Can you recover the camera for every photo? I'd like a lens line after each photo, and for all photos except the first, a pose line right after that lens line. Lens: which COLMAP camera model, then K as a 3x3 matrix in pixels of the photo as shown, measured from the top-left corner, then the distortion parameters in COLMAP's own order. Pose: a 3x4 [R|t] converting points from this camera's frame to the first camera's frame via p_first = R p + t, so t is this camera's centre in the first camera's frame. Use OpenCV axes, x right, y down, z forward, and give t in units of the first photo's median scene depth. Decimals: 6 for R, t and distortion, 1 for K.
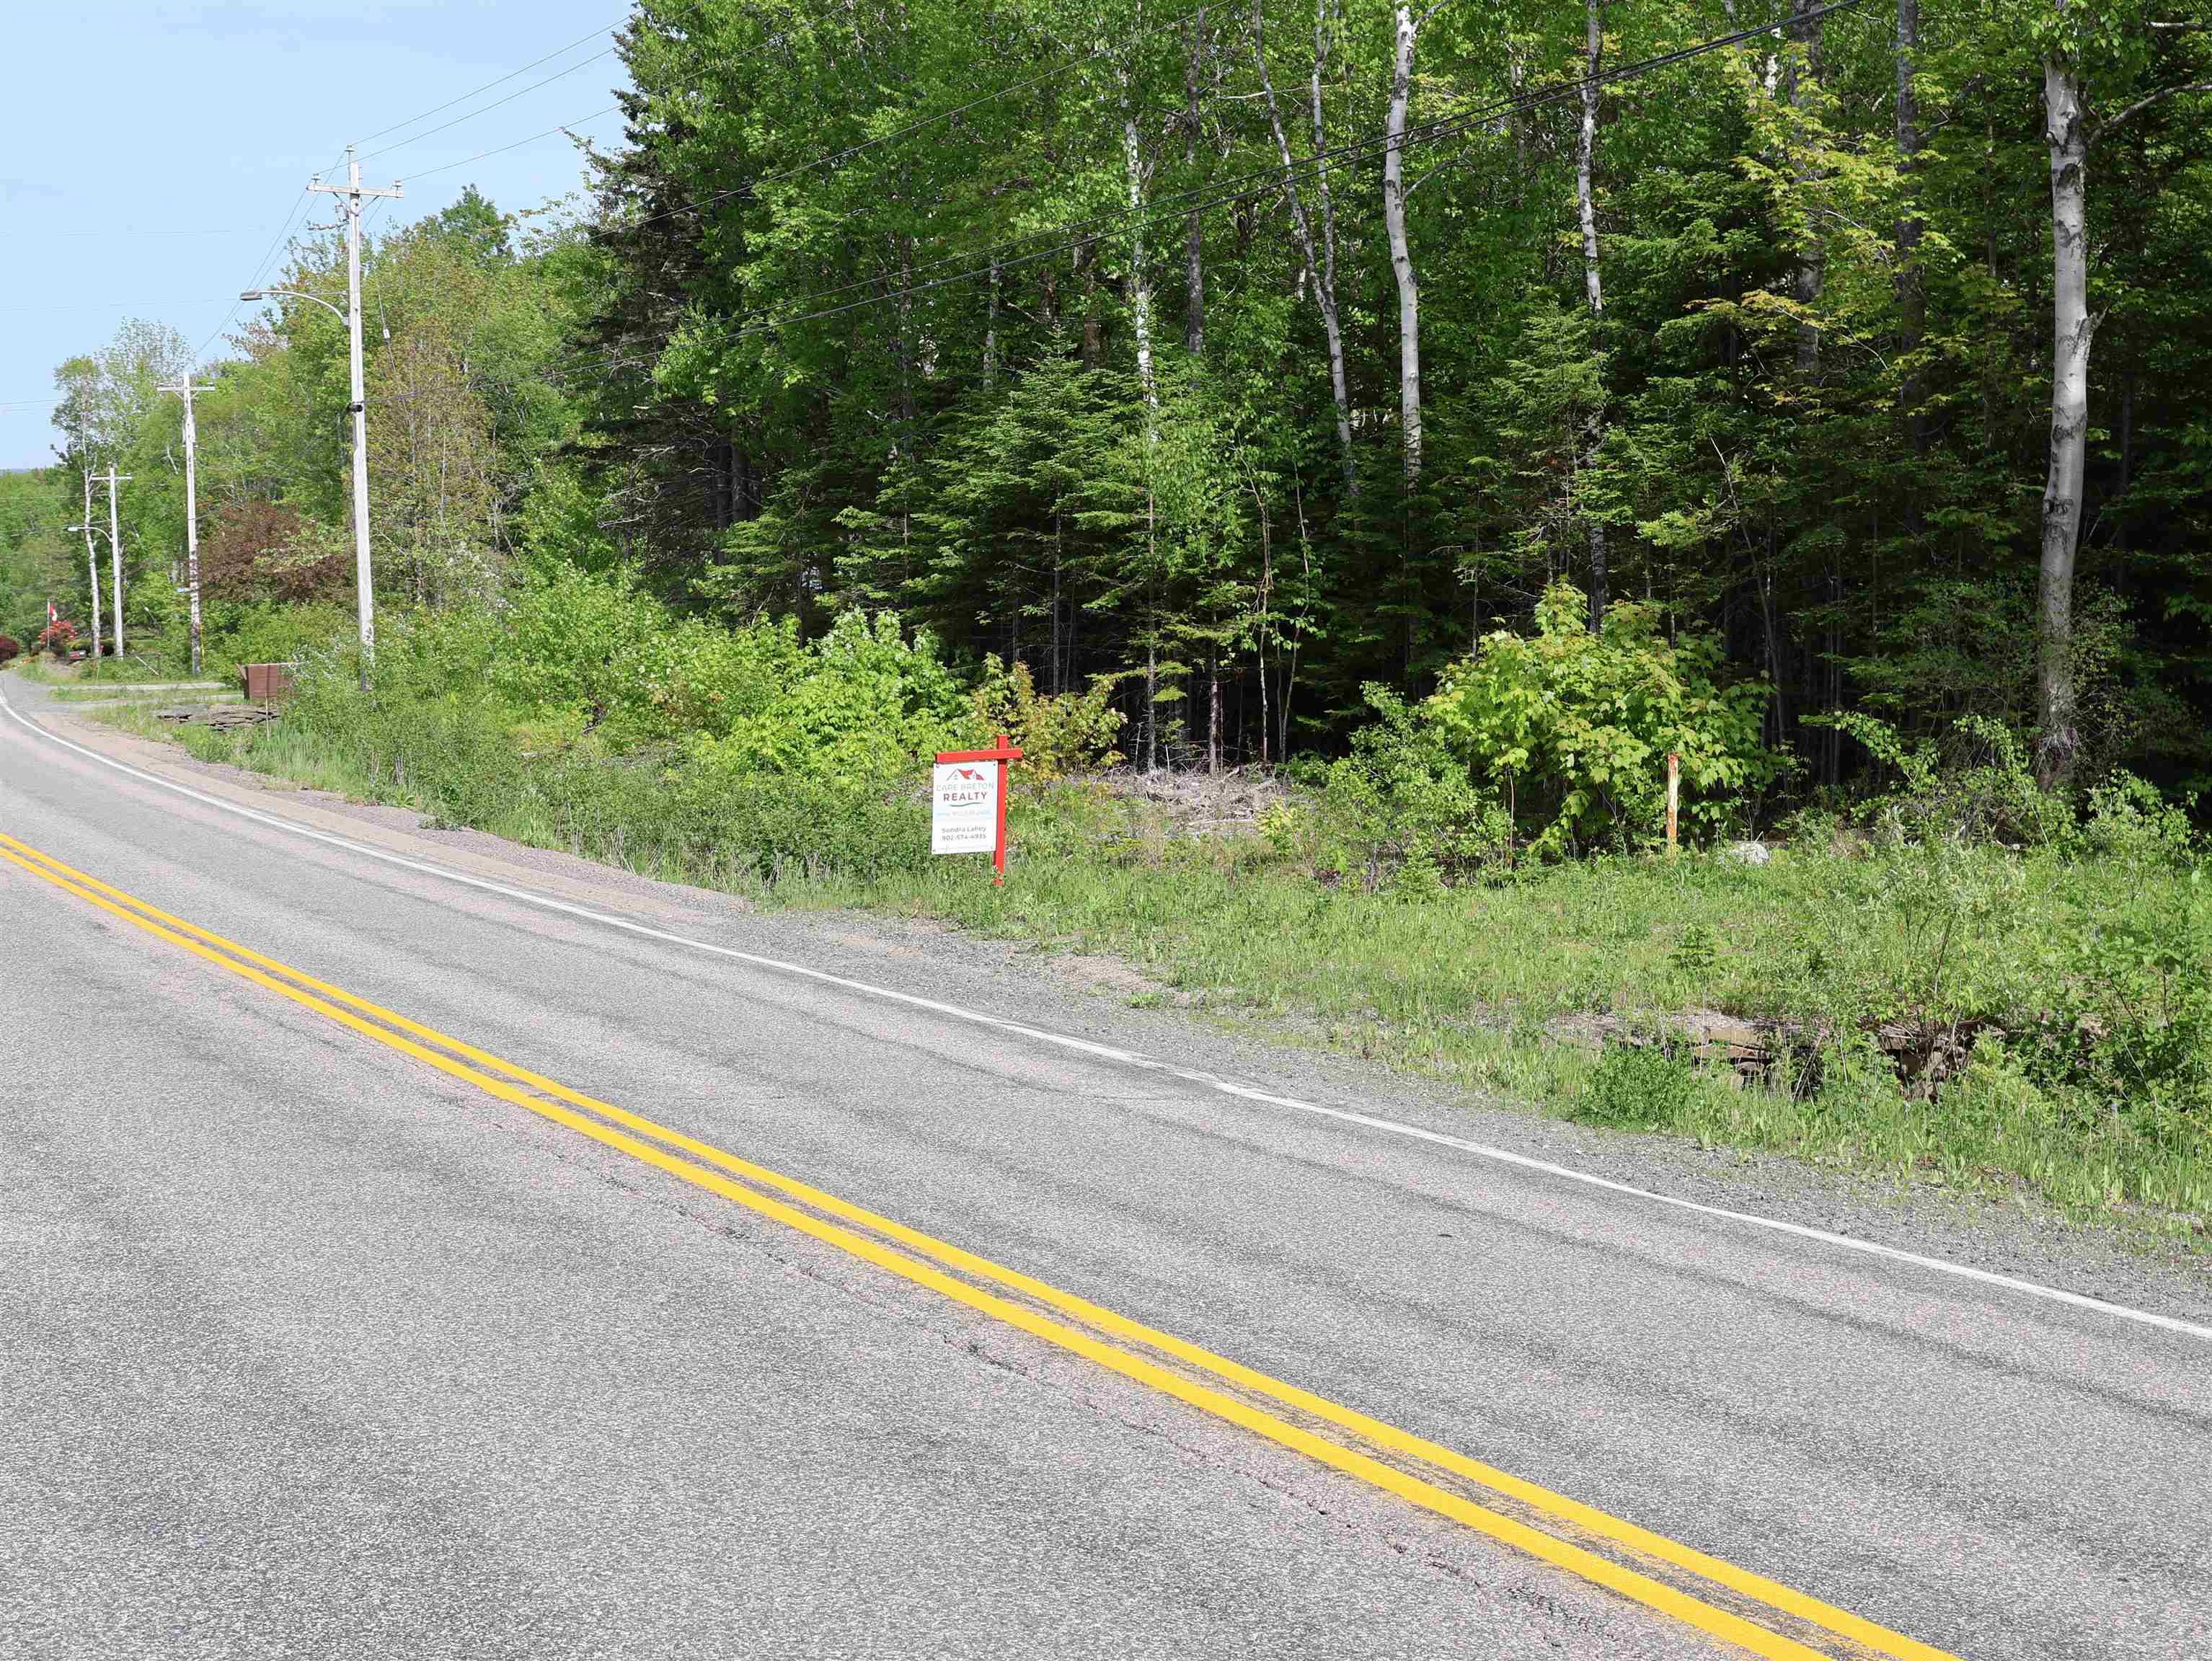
lens RADIAL K [[3428.8, 0, 1107.9], [0, 3428.8, 797.1], [0, 0, 1]] dist [-0.064162, 0.074451]
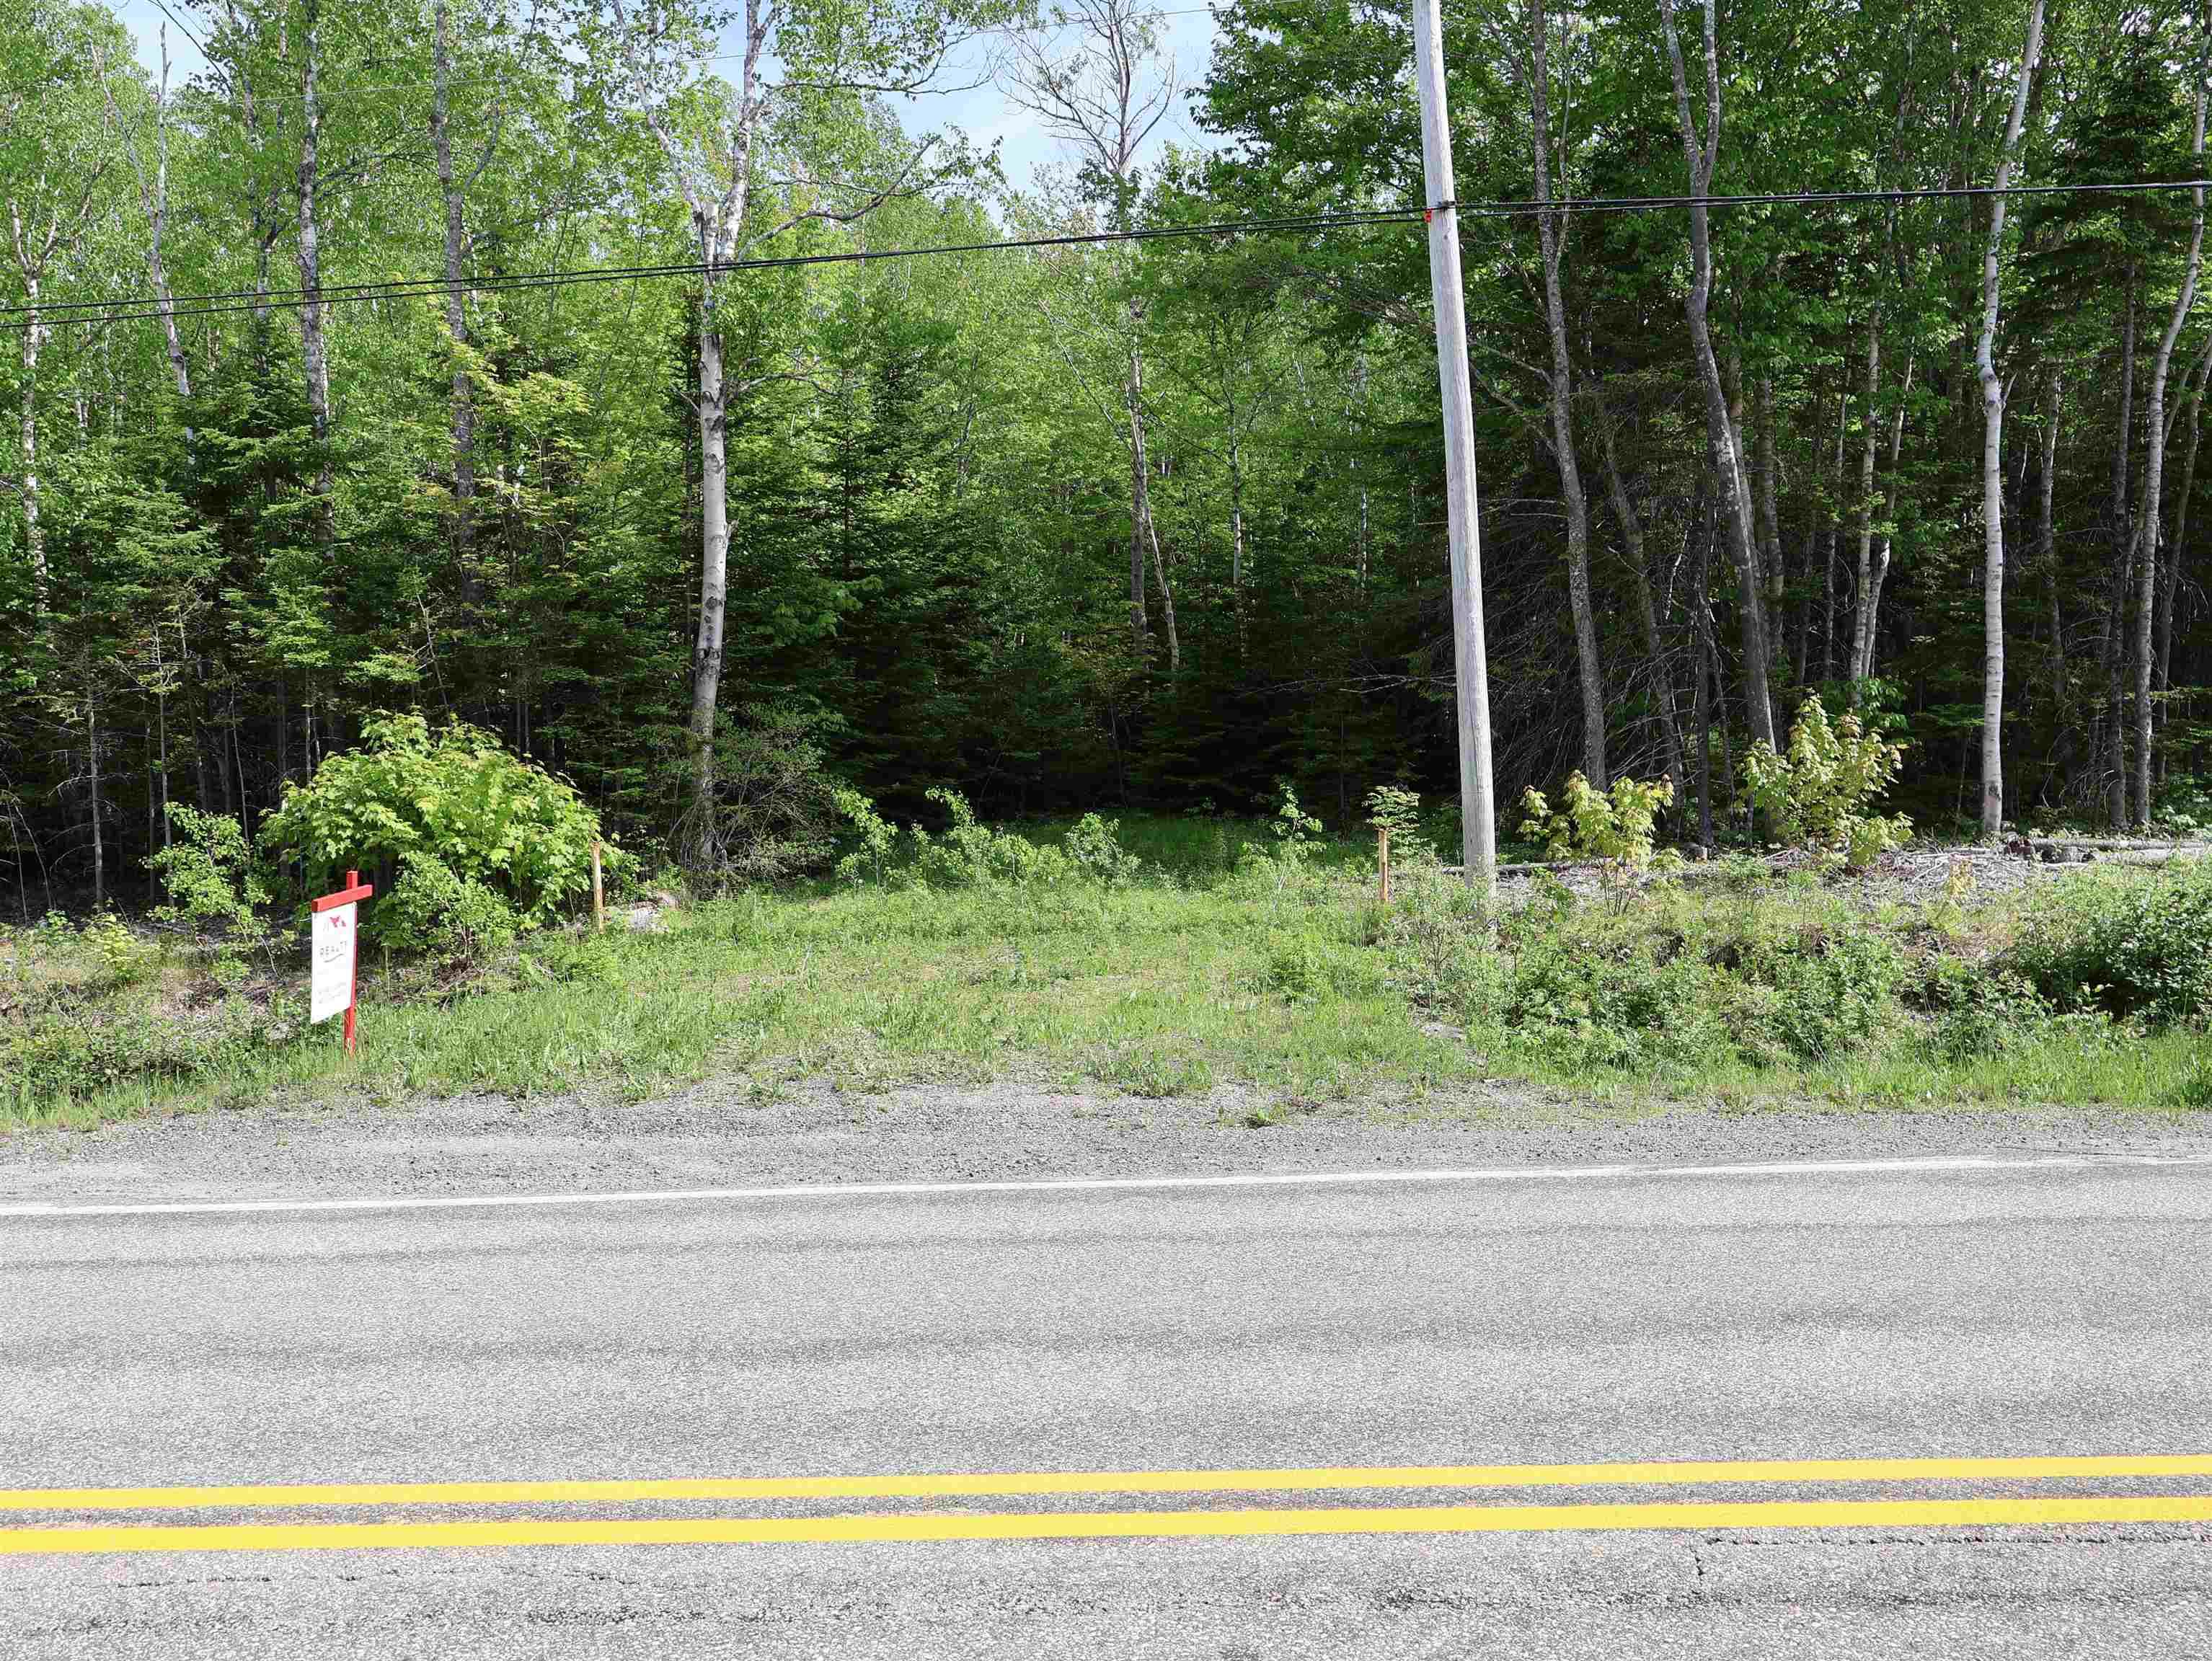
lens RADIAL K [[1604.4, 0, 1106.0], [0, 1604.4, 830.5], [0, 0, 1]] dist [-0.014054, 0.000232]
pose [[0.446556, -0.073297, 0.891748, -0.170335], [0.077695, 0.996051, 0.042964, -0.017384], [-0.891376, 0.050099, 0.450487, 0.364015]]
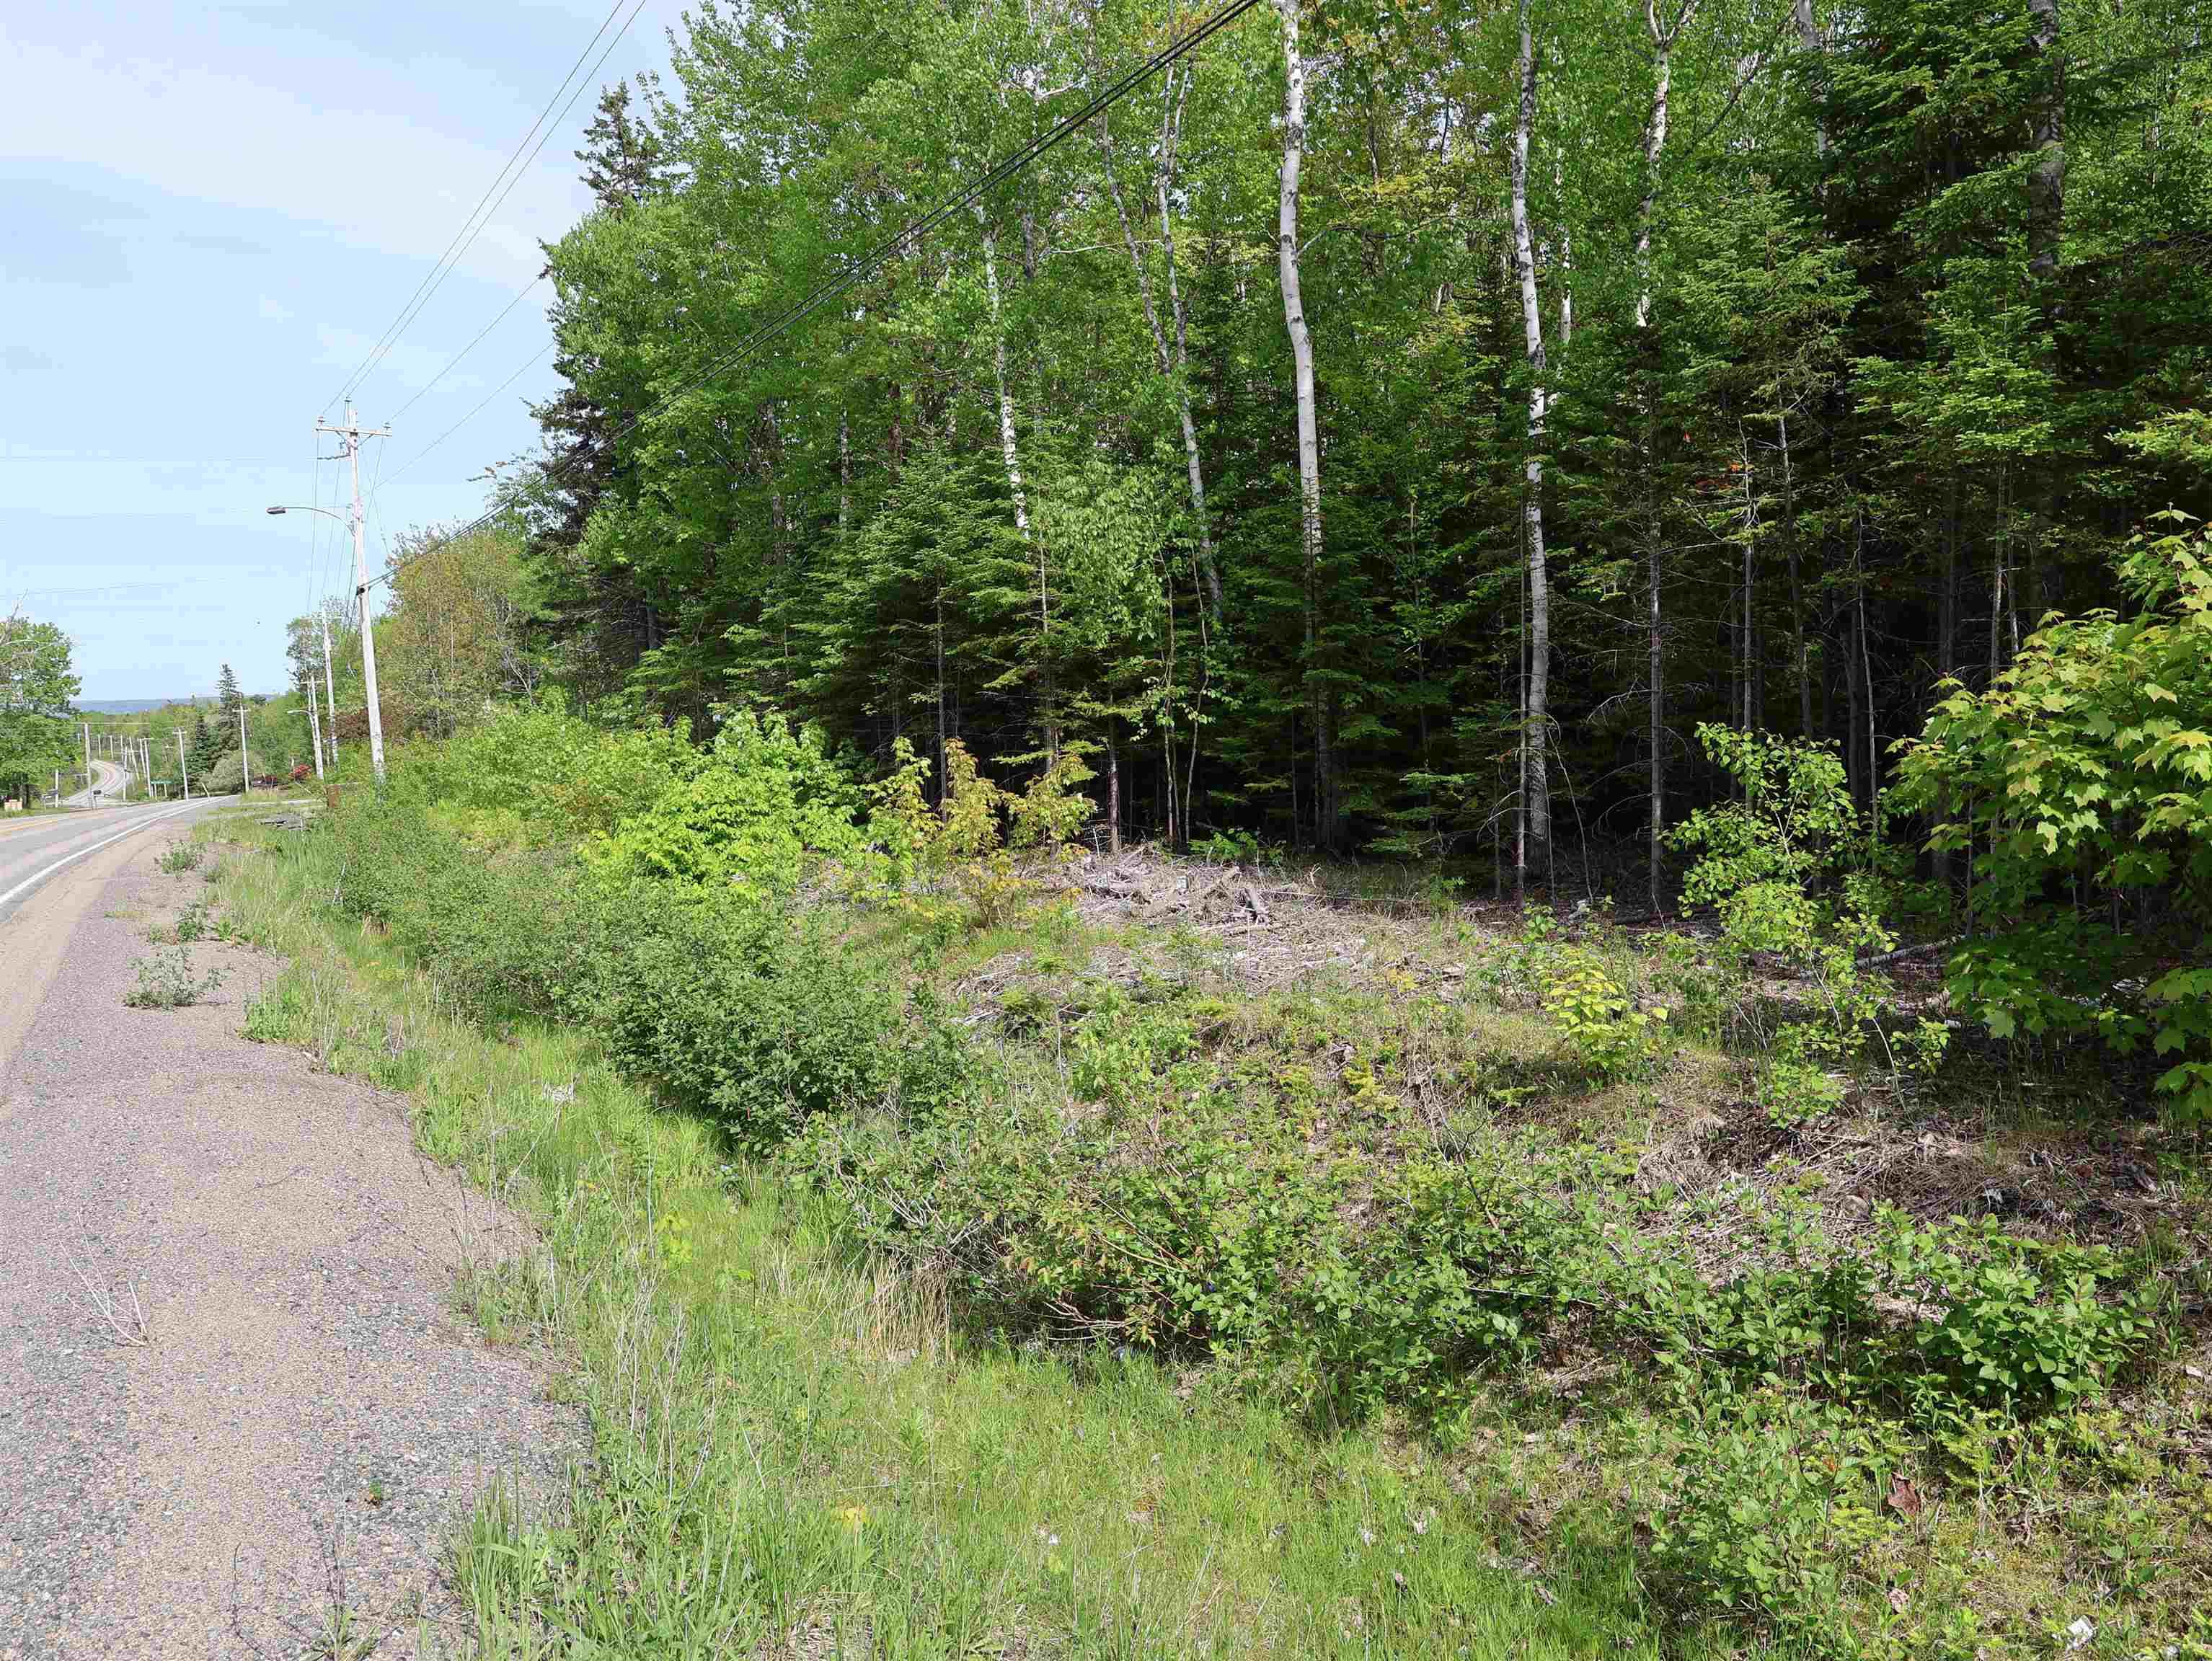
lens RADIAL K [[1604.4, 0, 1106.0], [0, 1604.4, 830.5], [0, 0, 1]] dist [-0.014054, 0.000232]
pose [[0.988736, -0.045902, 0.142454, -0.038980], [0.045516, 0.998946, 0.005968, -0.016286], [-0.142578, 0.000583, 0.989783, 0.542278]]
